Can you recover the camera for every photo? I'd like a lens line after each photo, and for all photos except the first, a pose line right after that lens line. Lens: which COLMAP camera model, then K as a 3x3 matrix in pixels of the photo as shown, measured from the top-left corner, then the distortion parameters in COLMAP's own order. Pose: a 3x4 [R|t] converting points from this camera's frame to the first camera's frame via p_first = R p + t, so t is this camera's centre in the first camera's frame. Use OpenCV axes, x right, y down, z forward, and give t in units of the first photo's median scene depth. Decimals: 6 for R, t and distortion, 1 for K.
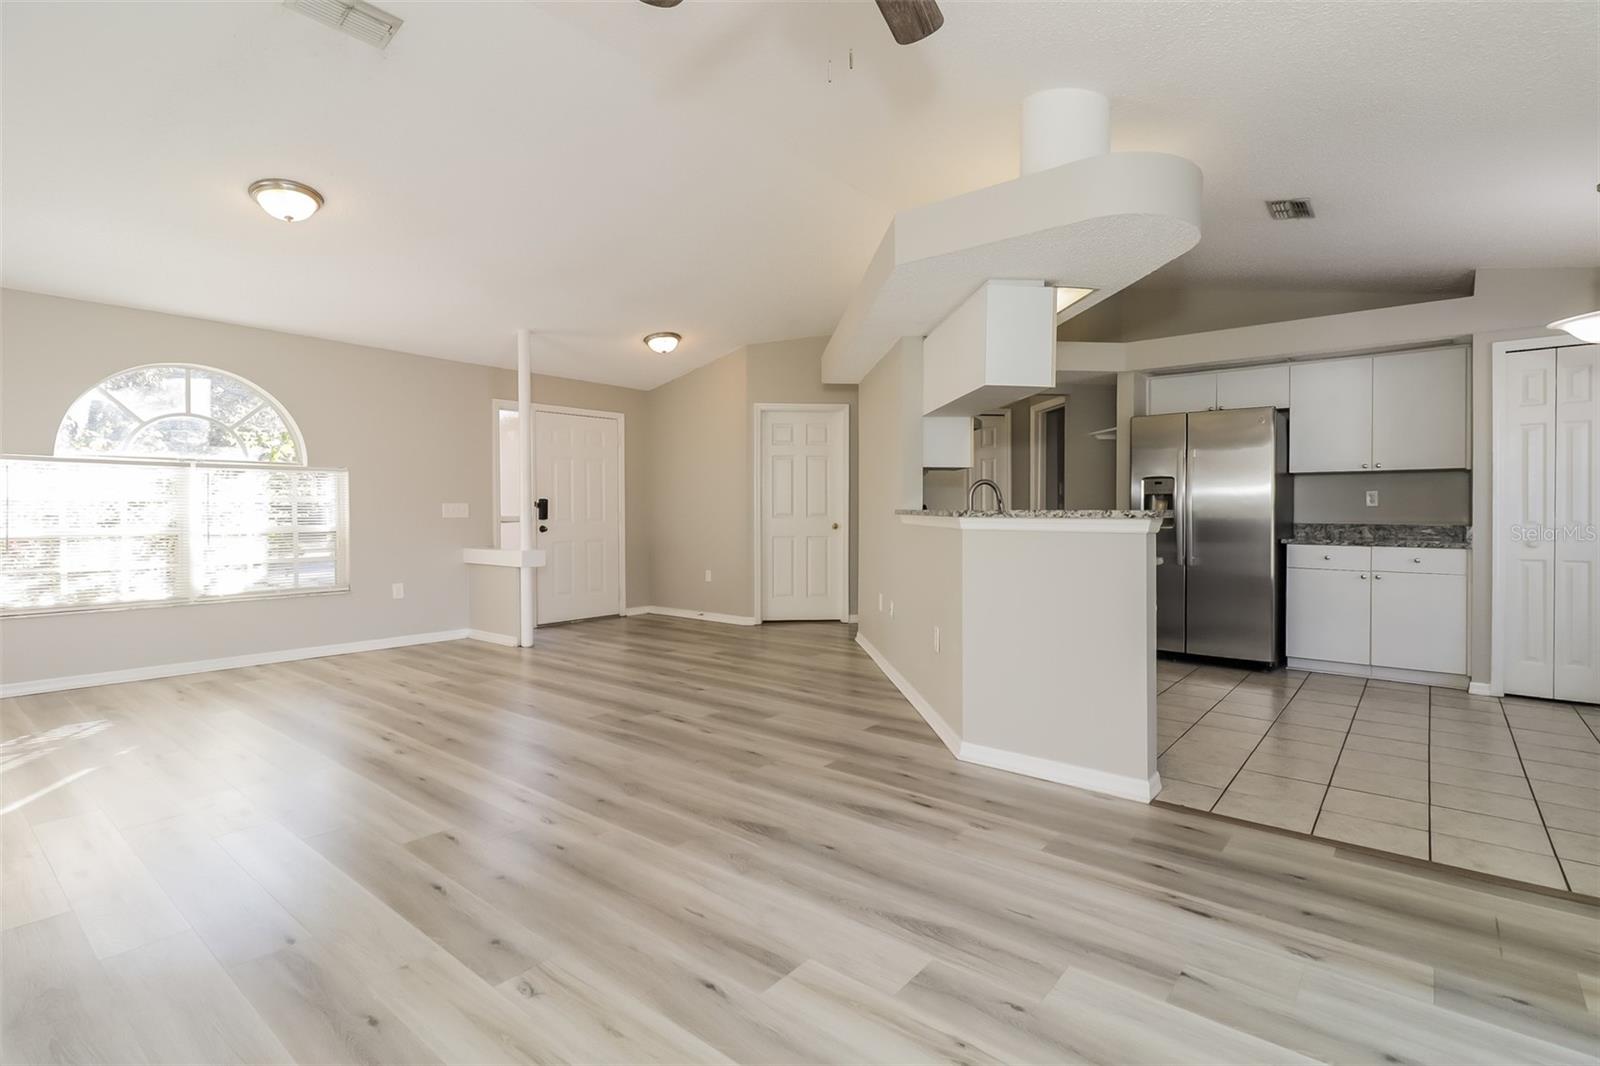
lens RADIAL K [[739.8, 0, 814.4], [0, 739.8, 528.0], [0, 0, 1]] dist [0.031208, -0.005941]
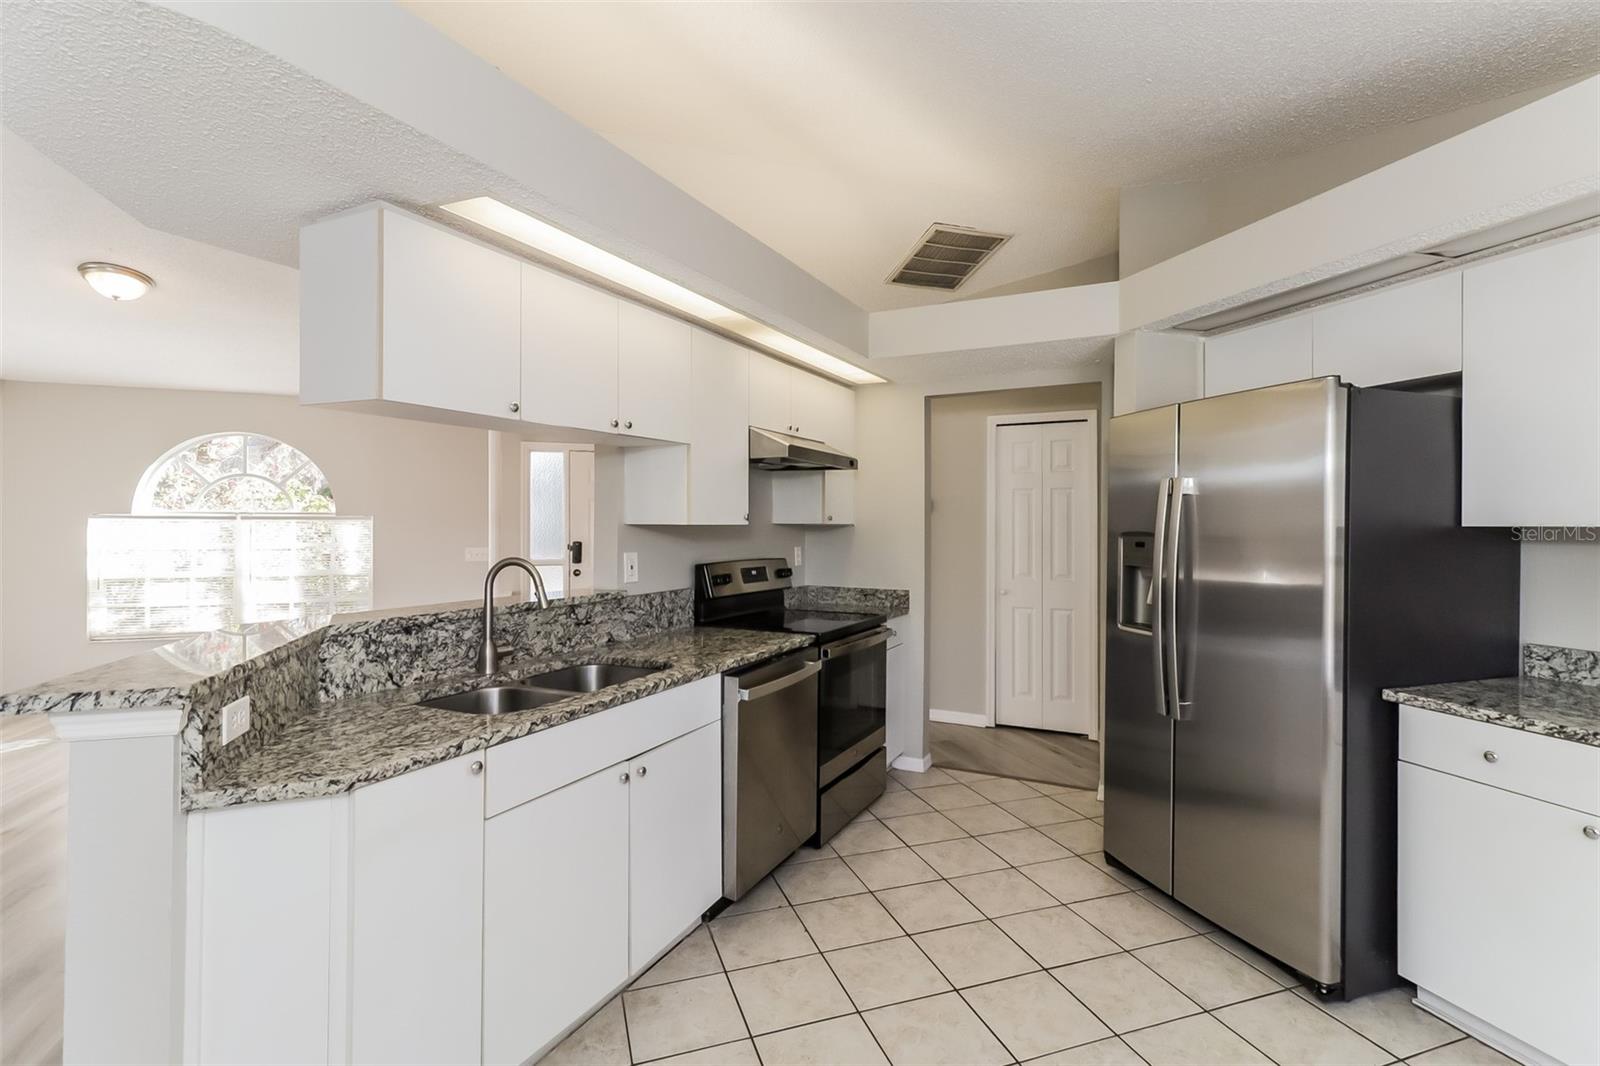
lens RADIAL K [[739.8, 0, 814.4], [0, 739.8, 528.0], [0, 0, 1]] dist [0.031208, -0.005941]
pose [[0.858199, 0.003527, -0.513305, 0.545962], [-0.016537, 0.999647, -0.020779, -0.058426], [0.513050, 0.026321, 0.857955, 0.456578]]
